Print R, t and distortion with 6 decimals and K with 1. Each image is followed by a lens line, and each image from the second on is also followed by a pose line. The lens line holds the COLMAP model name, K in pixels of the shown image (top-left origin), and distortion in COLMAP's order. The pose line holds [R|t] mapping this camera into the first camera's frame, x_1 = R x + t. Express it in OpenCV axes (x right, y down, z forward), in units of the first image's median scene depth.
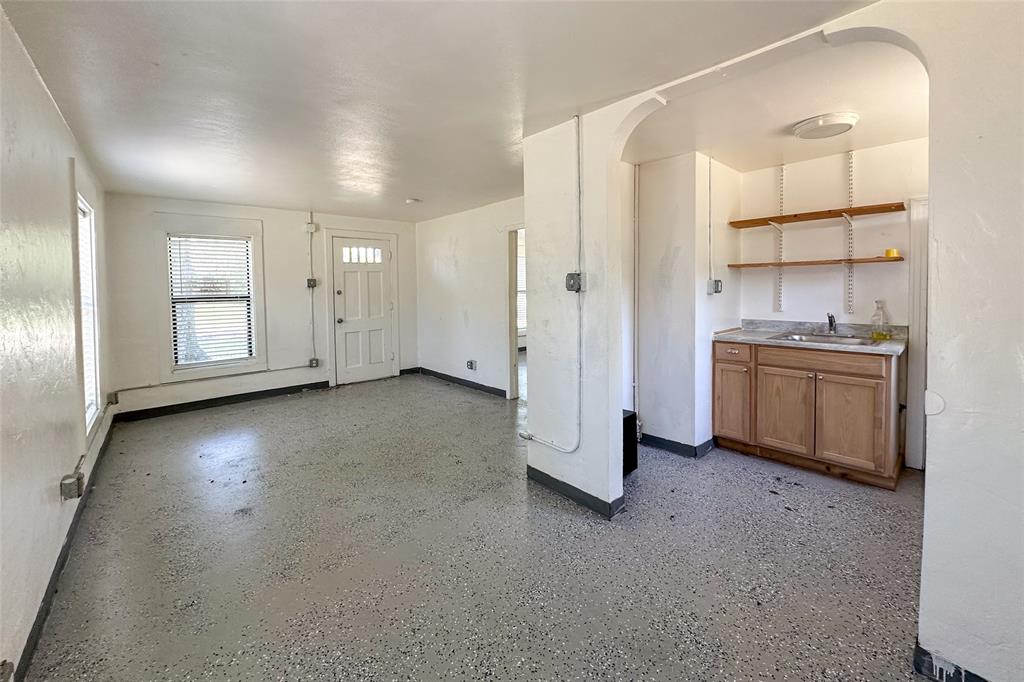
lens RADIAL K [[407.5, 0, 509.7], [0, 407.5, 292.6], [0, 0, 1]] dist [-0.000961, 0.000111]
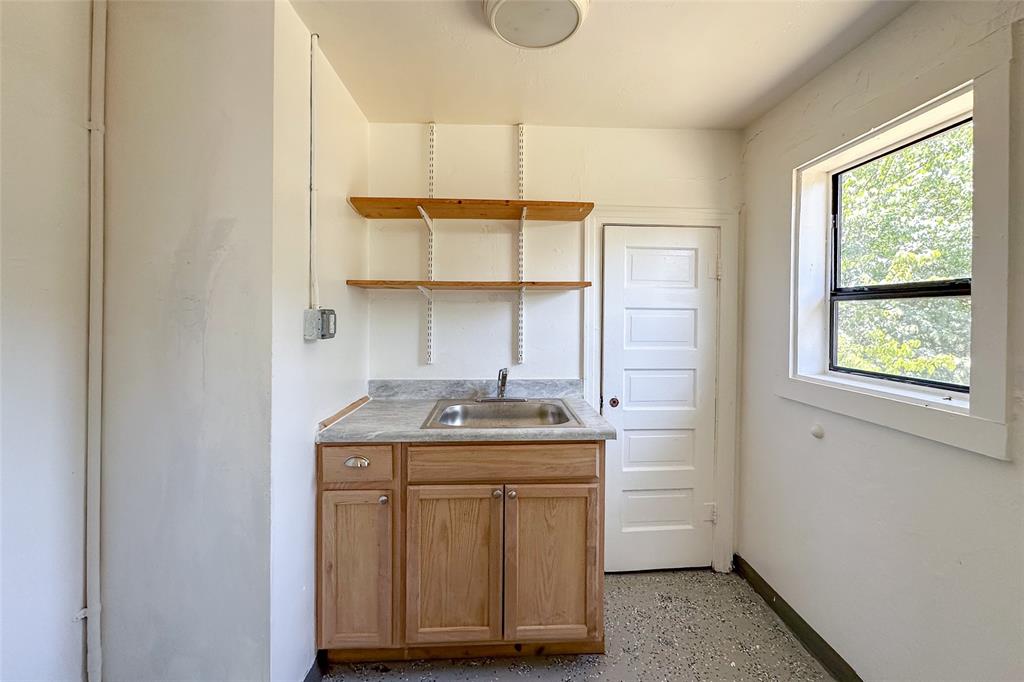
lens RADIAL K [[409.8, 0, 513.8], [0, 409.8, 323.0], [0, 0, 1]] dist [-0.011514, 0.000079]
pose [[0.620839, 0.001601, 0.783937, 0.289794], [-0.002843, 0.999996, 0.000209, -0.016435], [-0.783933, -0.002358, 0.620841, 0.568281]]
